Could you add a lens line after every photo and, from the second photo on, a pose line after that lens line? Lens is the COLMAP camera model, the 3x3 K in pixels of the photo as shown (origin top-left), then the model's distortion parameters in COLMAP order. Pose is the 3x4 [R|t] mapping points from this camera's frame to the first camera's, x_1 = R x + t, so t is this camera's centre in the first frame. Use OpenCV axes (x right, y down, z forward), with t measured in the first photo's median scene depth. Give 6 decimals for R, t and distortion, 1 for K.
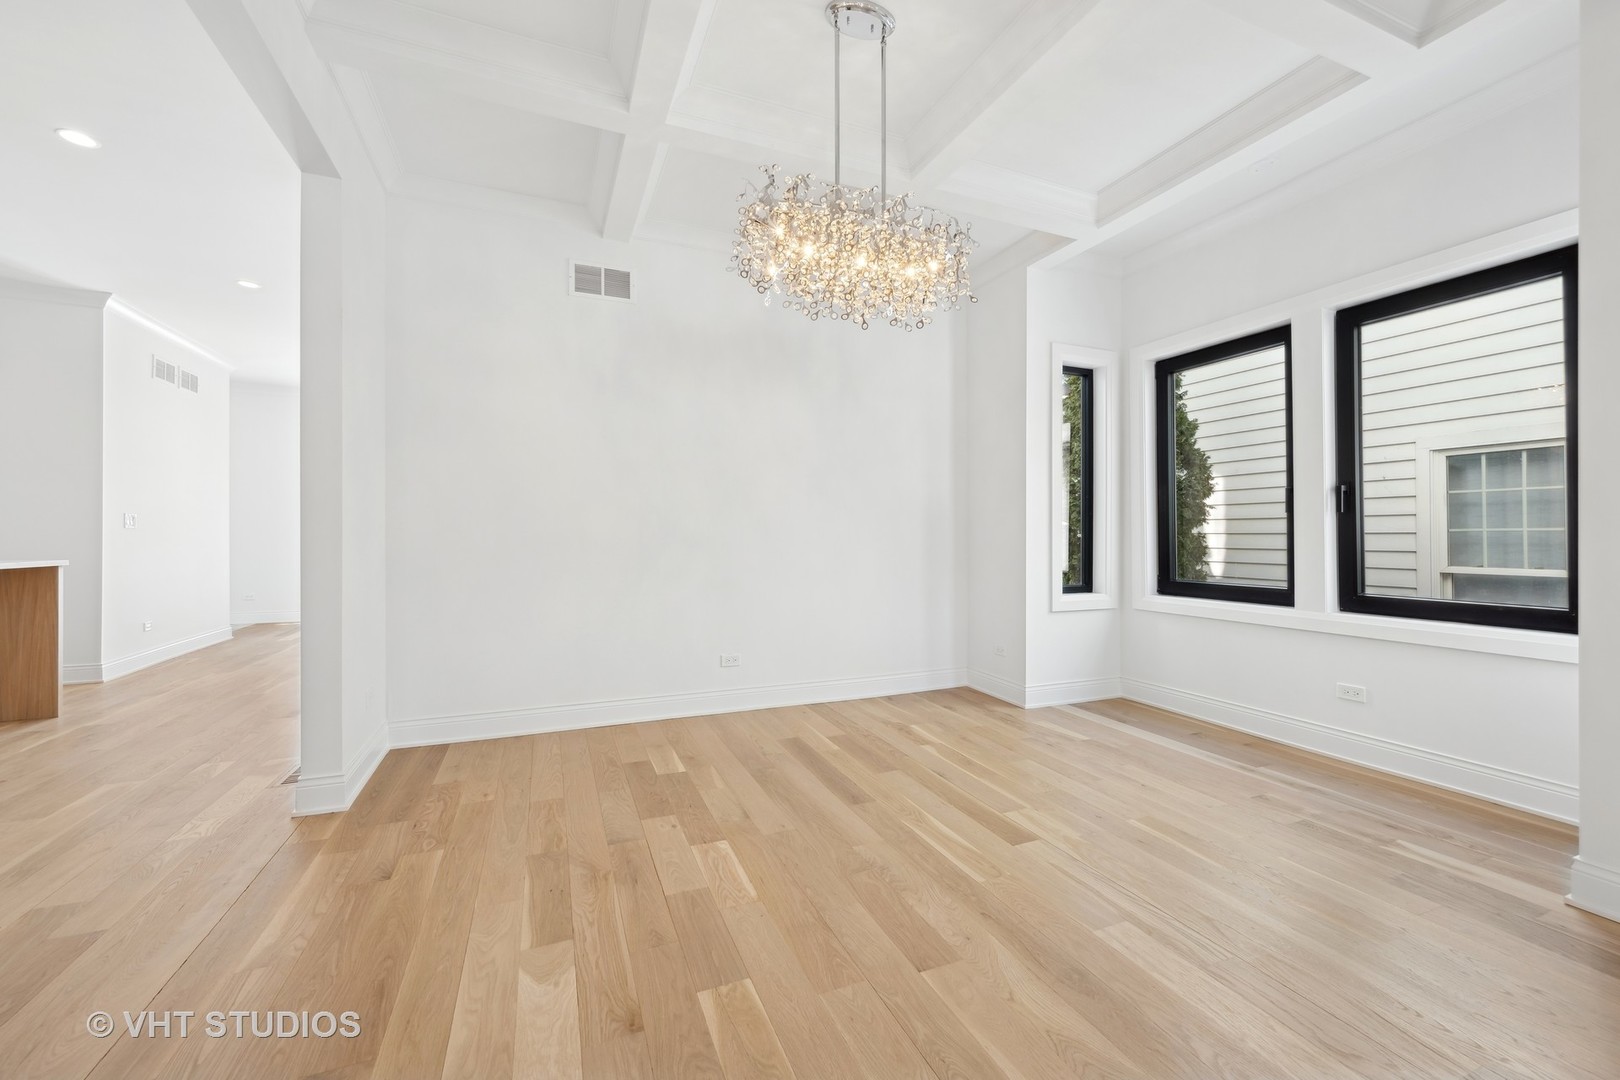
lens RADIAL K [[643.6, 0, 811.1], [0, 643.6, 530.9], [0, 0, 1]] dist [0.001127, 0.000013]
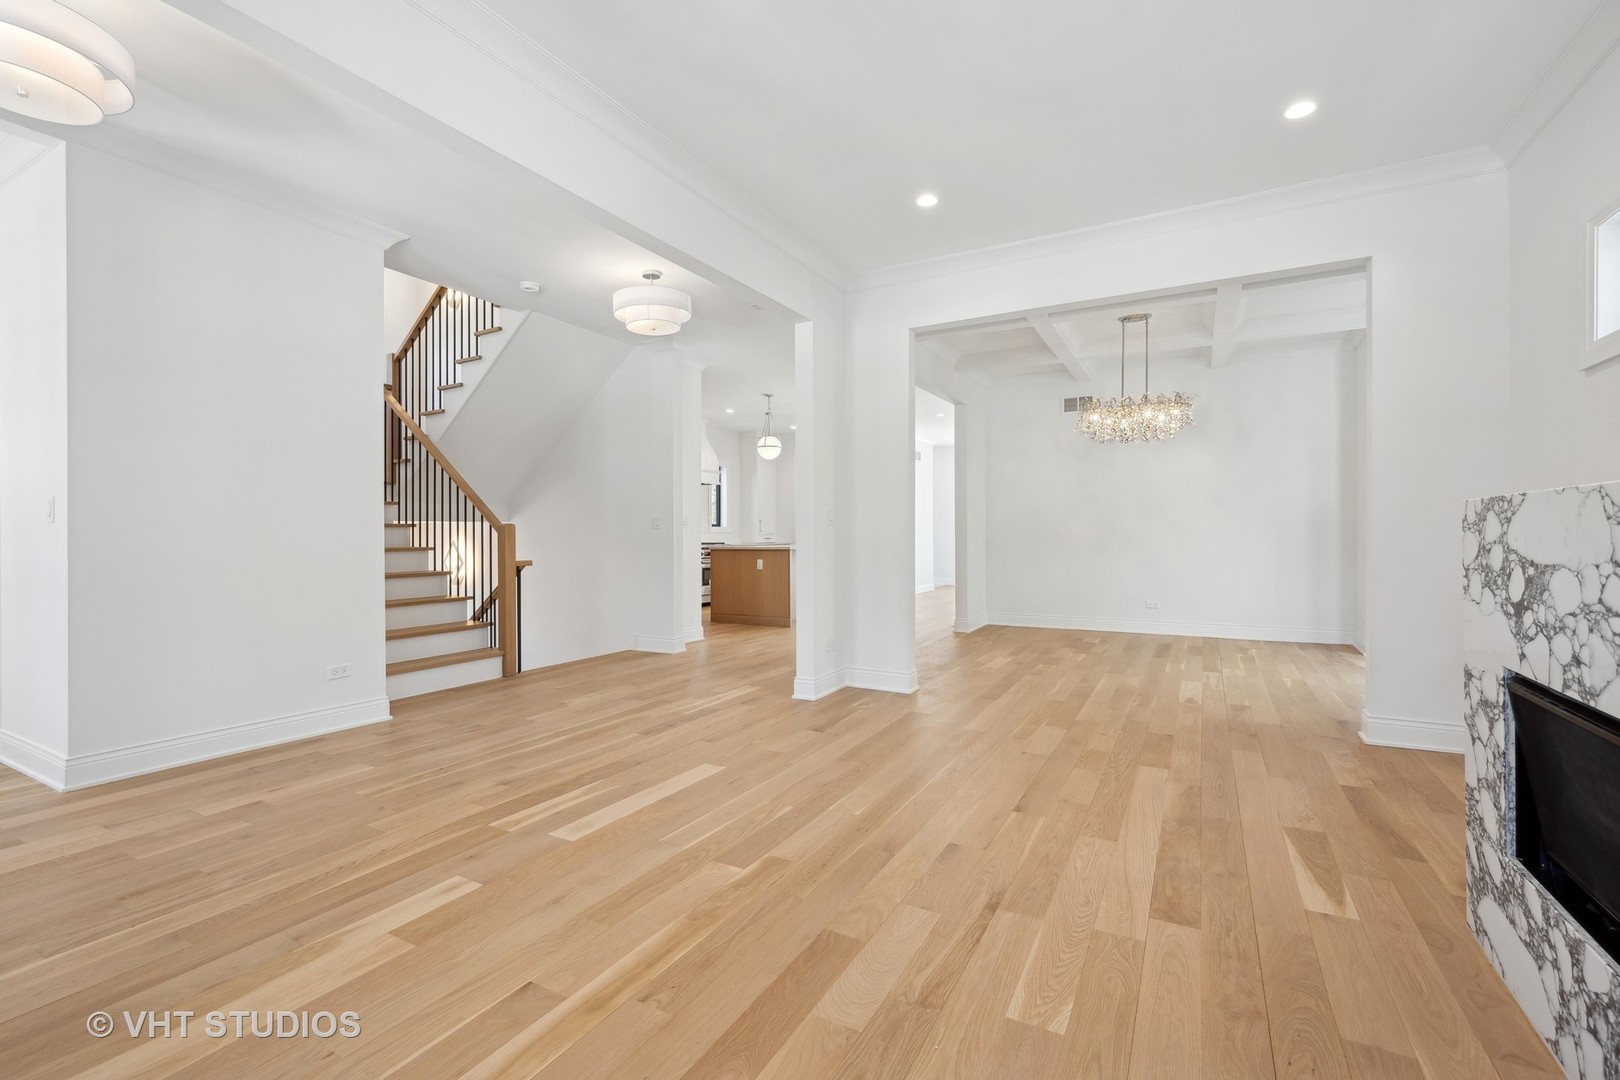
lens RADIAL K [[701.2, 0, 810.0], [0, 701.2, 540.0], [0, 0, 1]] dist [0.000041, 0.000002]
pose [[0.618579, 0.002290, -0.785719, 0.850842], [0.010362, 0.999885, 0.011071, -0.005631], [0.785654, -0.014990, 0.618484, -0.966439]]
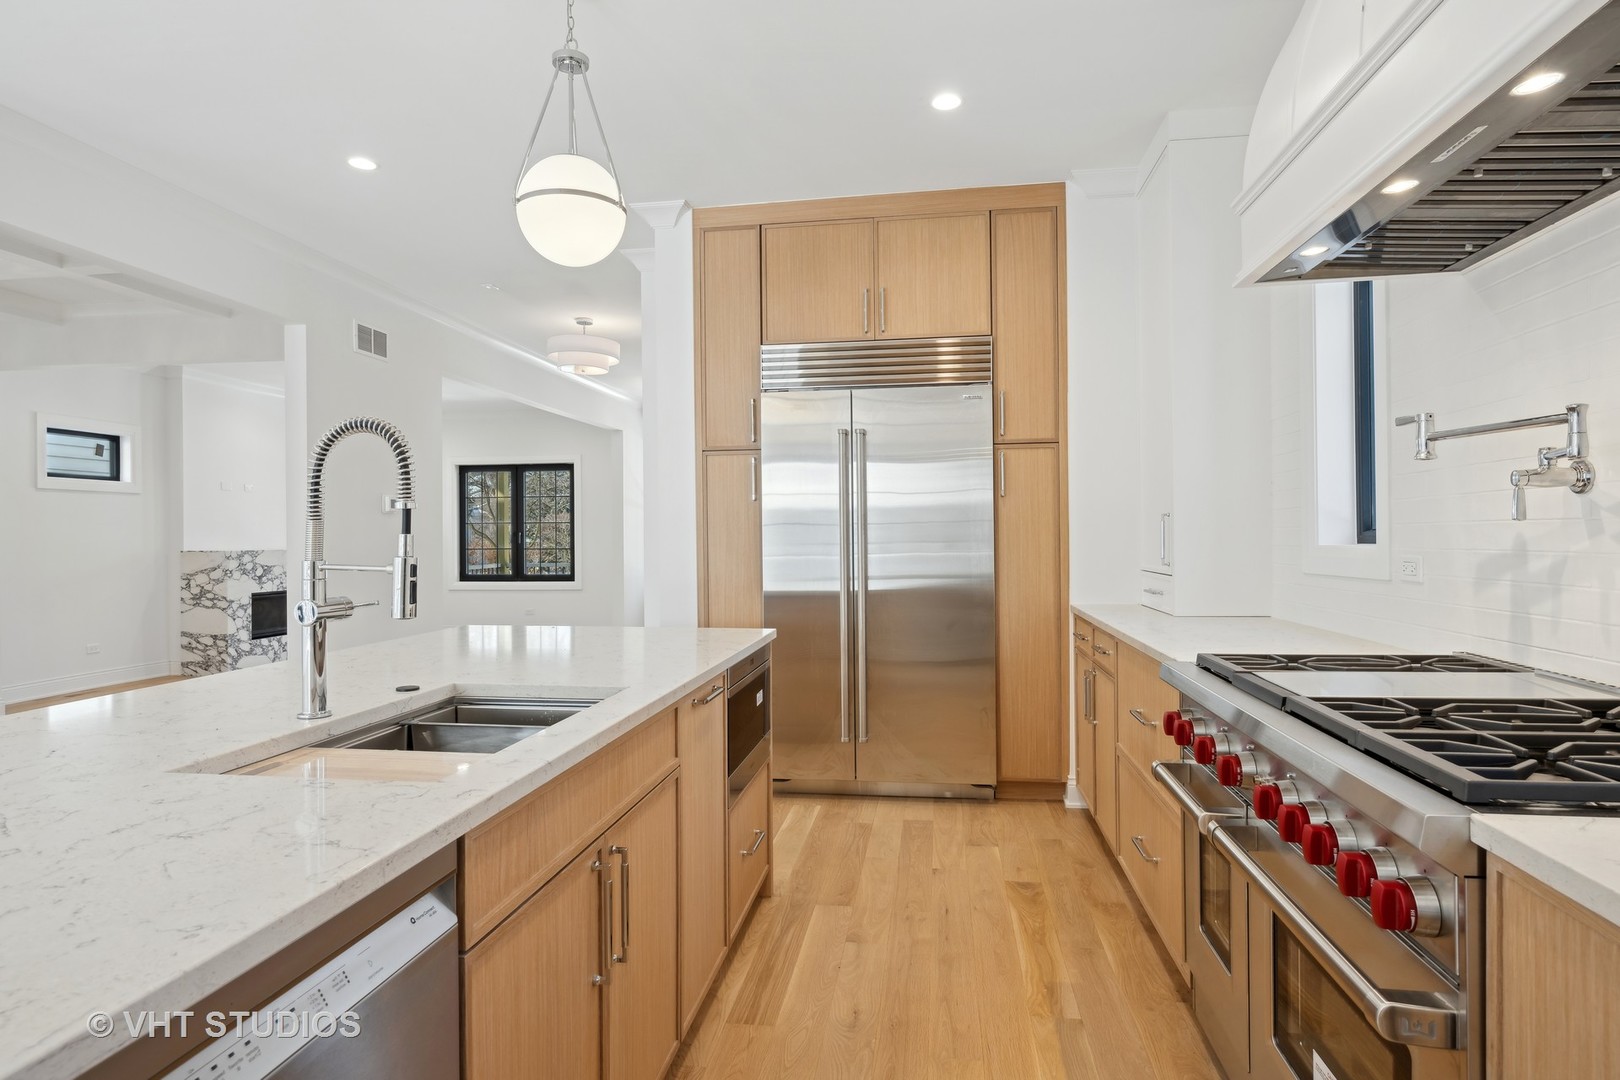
lens RADIAL K [[912.9, 0, 805.6], [0, 912.9, 535.7], [0, 0, 1]] dist [0.003780, 0.001033]
pose [[-0.857006, 0.008300, 0.515240, -1.700831], [0.005510, 0.999961, -0.006945, -0.038539], [-0.515277, -0.003113, -0.857018, 0.973415]]
